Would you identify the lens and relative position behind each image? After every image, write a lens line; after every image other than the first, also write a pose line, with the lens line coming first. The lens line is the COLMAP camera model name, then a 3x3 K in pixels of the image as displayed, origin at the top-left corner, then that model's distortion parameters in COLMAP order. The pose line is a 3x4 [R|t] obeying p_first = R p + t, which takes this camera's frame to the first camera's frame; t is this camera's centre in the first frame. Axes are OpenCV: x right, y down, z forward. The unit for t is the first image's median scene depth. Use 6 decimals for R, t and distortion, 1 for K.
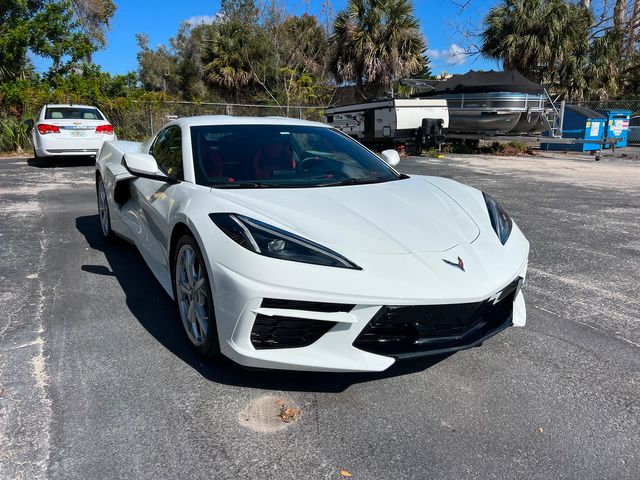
lens RADIAL K [[474.7, 0, 318.9], [0, 474.7, 231.2], [0, 0, 1]] dist [0.040603, -0.040599]
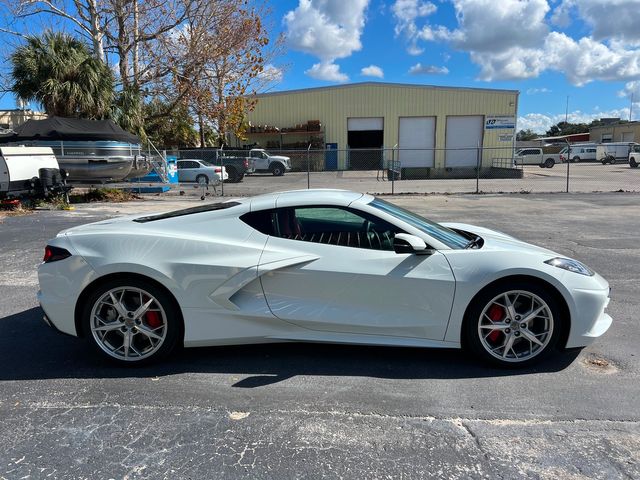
lens RADIAL K [[474.7, 0, 318.9], [0, 474.7, 231.2], [0, 0, 1]] dist [0.040603, -0.040599]
pose [[0.554695, -0.134044, 0.821185, -0.175530], [0.199573, 0.979562, 0.025089, -0.029625], [-0.807765, 0.149970, 0.570110, 0.065986]]
